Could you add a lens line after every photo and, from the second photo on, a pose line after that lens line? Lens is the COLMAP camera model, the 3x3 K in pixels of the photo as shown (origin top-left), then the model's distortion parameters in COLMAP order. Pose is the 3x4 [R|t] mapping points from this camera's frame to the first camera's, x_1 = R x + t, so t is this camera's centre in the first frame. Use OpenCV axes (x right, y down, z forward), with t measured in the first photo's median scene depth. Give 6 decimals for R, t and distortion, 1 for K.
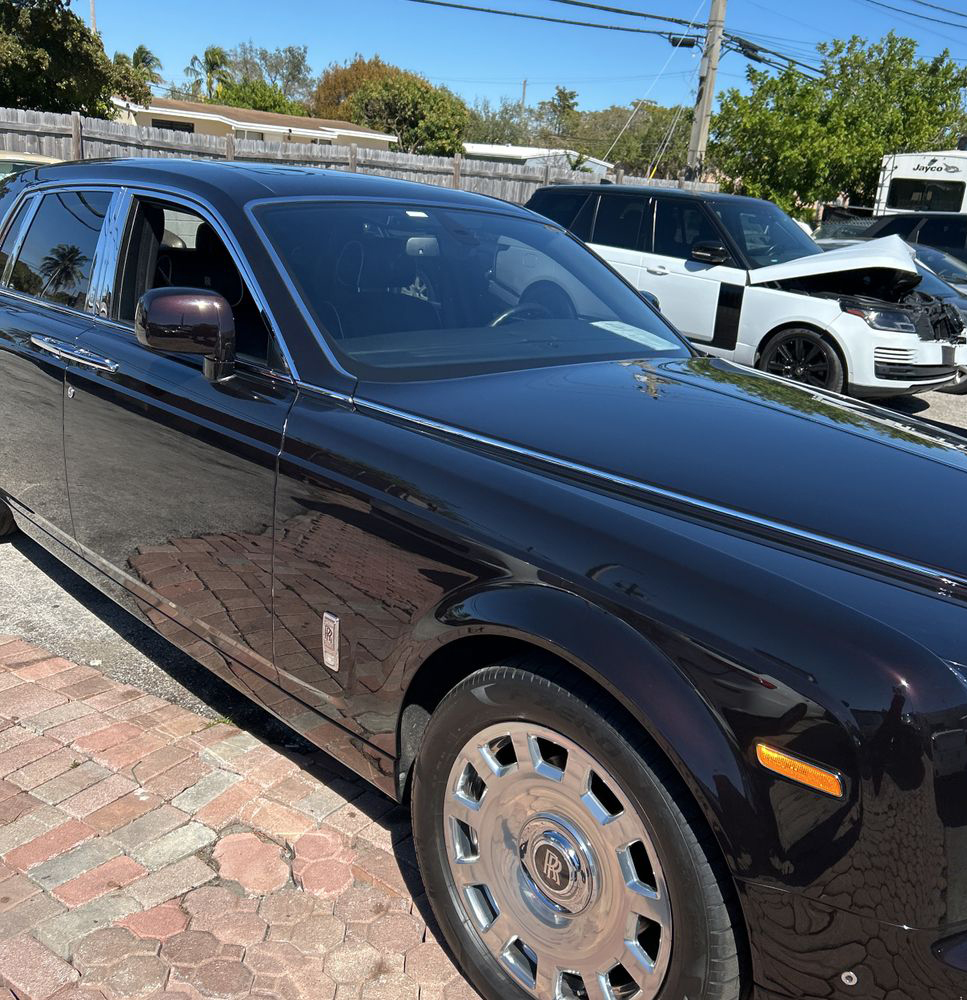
lens RADIAL K [[1007.2, 0, 494.1], [0, 1007.2, 505.9], [0, 0, 1]] dist [0.010522, 0.009321]
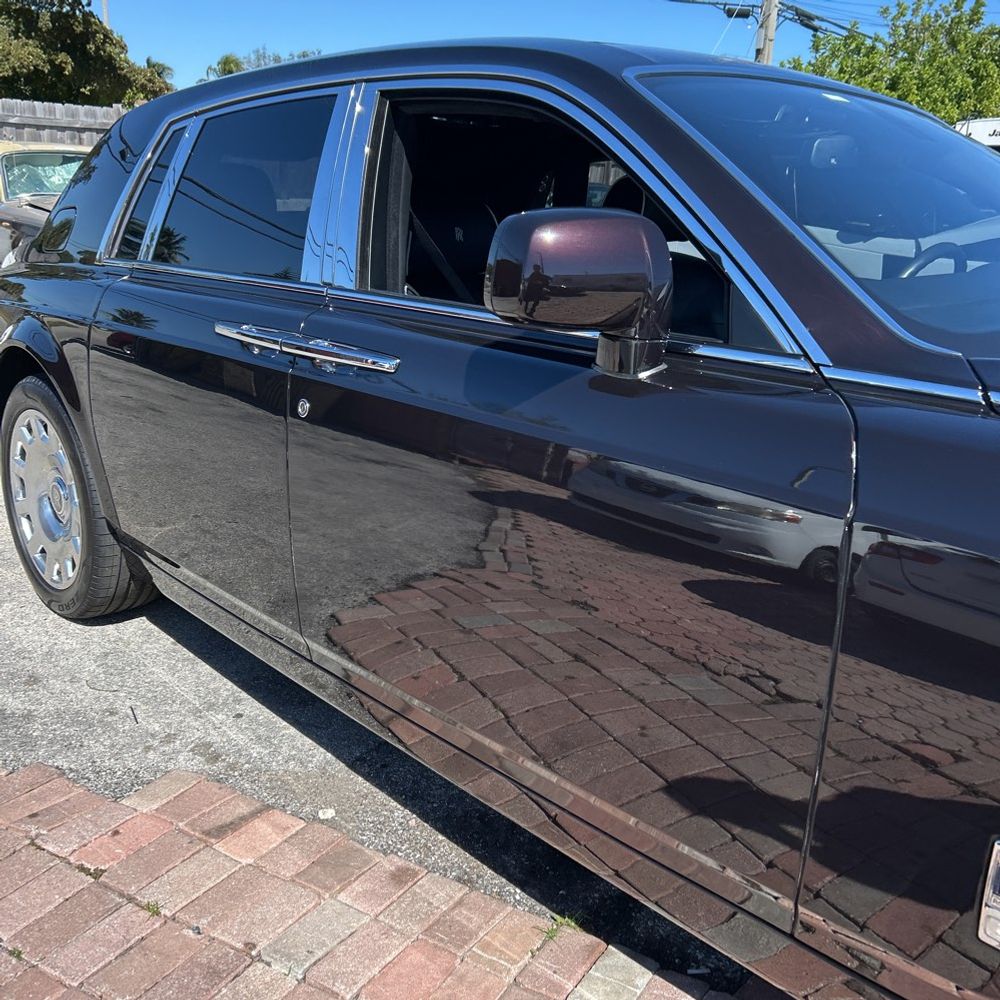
lens RADIAL K [[1025.0, 0, 518.0], [0, 1025.0, 504.0], [0, 0, 1]] dist [0.005834, 0.014327]
pose [[0.999036, -0.042811, -0.009744, -0.029821], [0.042767, 0.999074, -0.004684, -0.004147], [0.009935, 0.004263, 0.999942, 0.039242]]
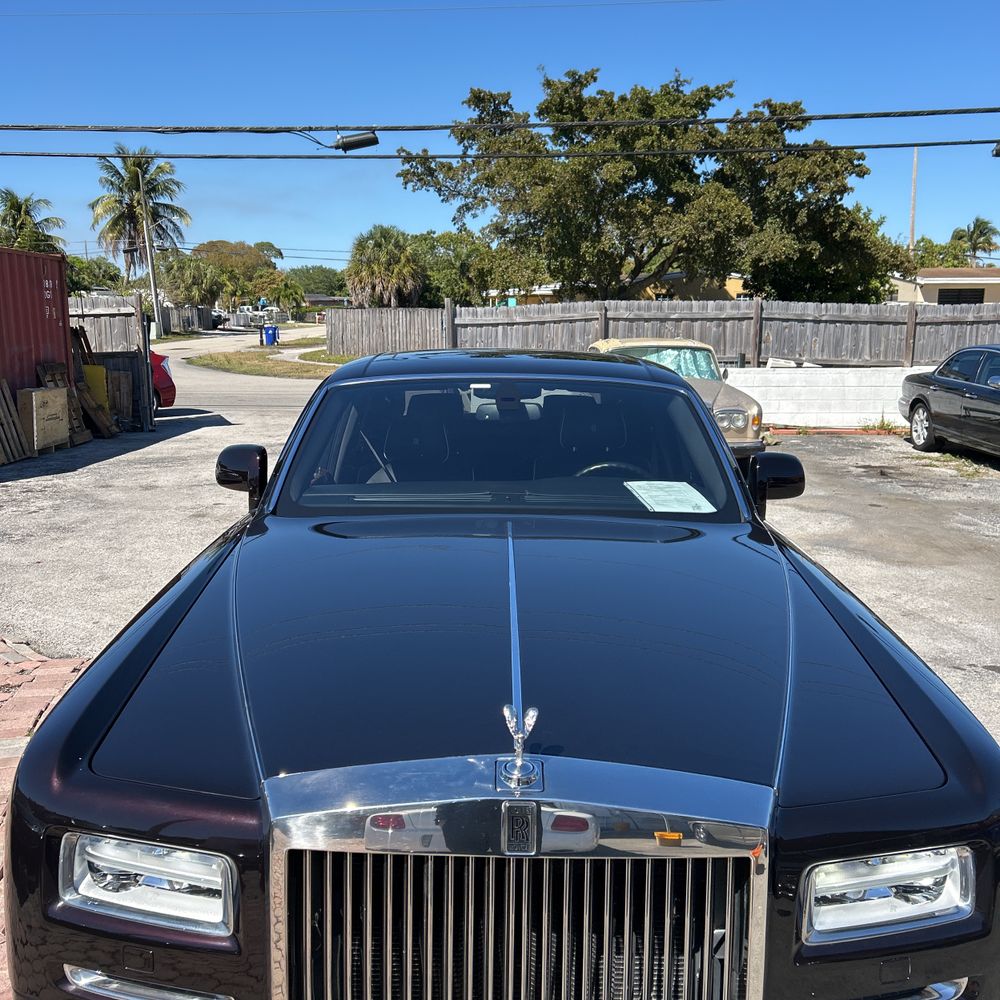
lens RADIAL K [[991.3, 0, 494.3], [0, 991.3, 501.8], [0, 0, 1]] dist [0.118573, -0.267911]
pose [[0.719273, 0.043610, -0.693358, 0.084342], [-0.154949, 0.982958, -0.098915, -0.005705], [0.677228, 0.178582, 0.713772, 0.025565]]
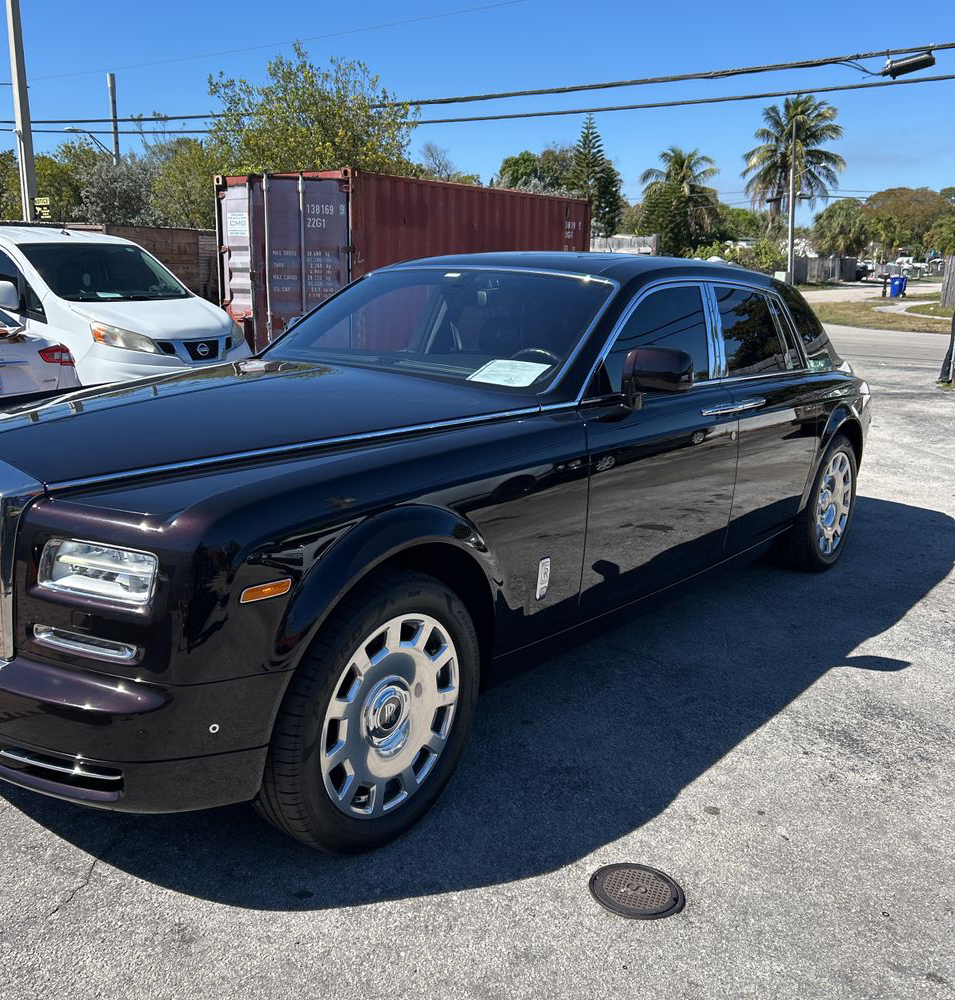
lens RADIAL K [[1001.9, 0, 459.5], [0, 1001.9, 501.7], [0, 0, 1]] dist [0.049207, -0.049396]
pose [[0.146127, 0.147604, -0.978192, 0.148559], [-0.306710, 0.946842, 0.097056, -0.015983], [0.940519, 0.285839, 0.183630, 0.098942]]
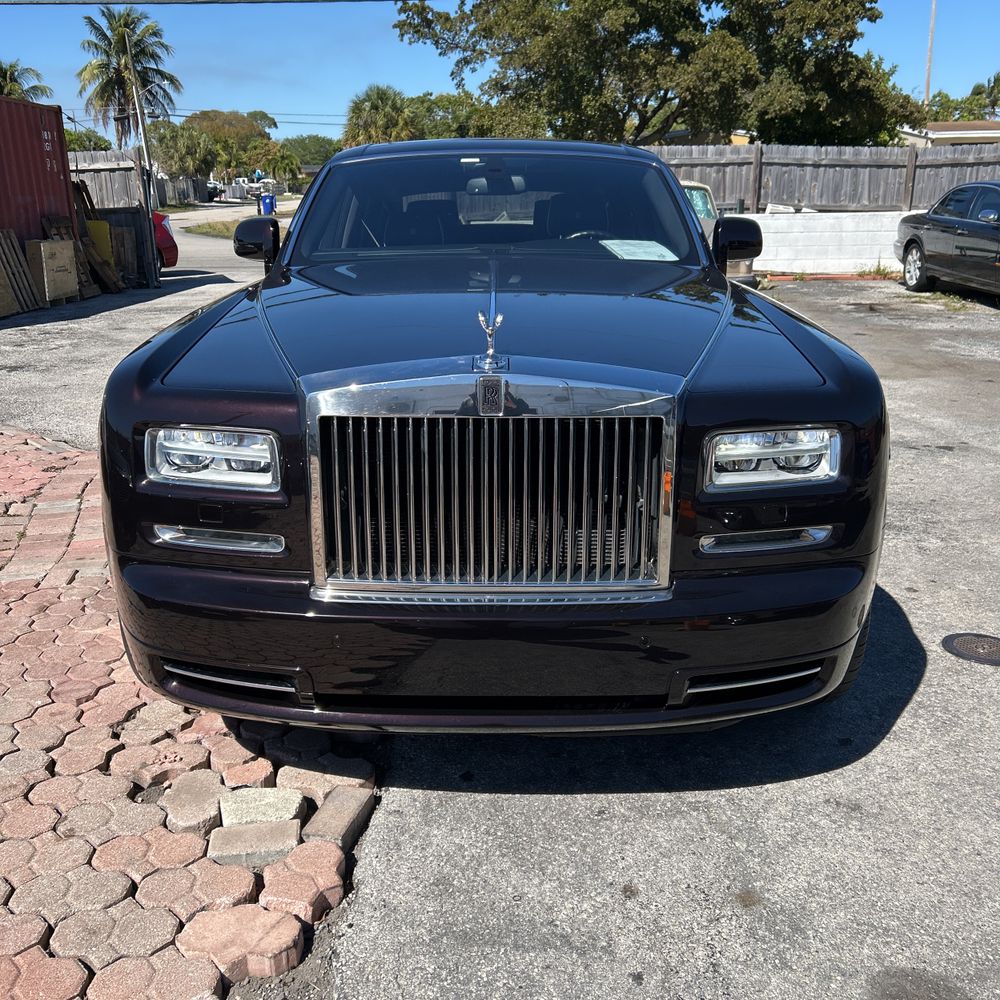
lens RADIAL K [[997.2, 0, 495.1], [0, 997.2, 497.1], [0, 0, 1]] dist [0.023755, -0.007562]
pose [[0.716930, 0.114645, -0.687654, 0.099393], [-0.141989, 0.989723, 0.016971, 0.012161], [0.682533, 0.085473, 0.725840, 0.016529]]
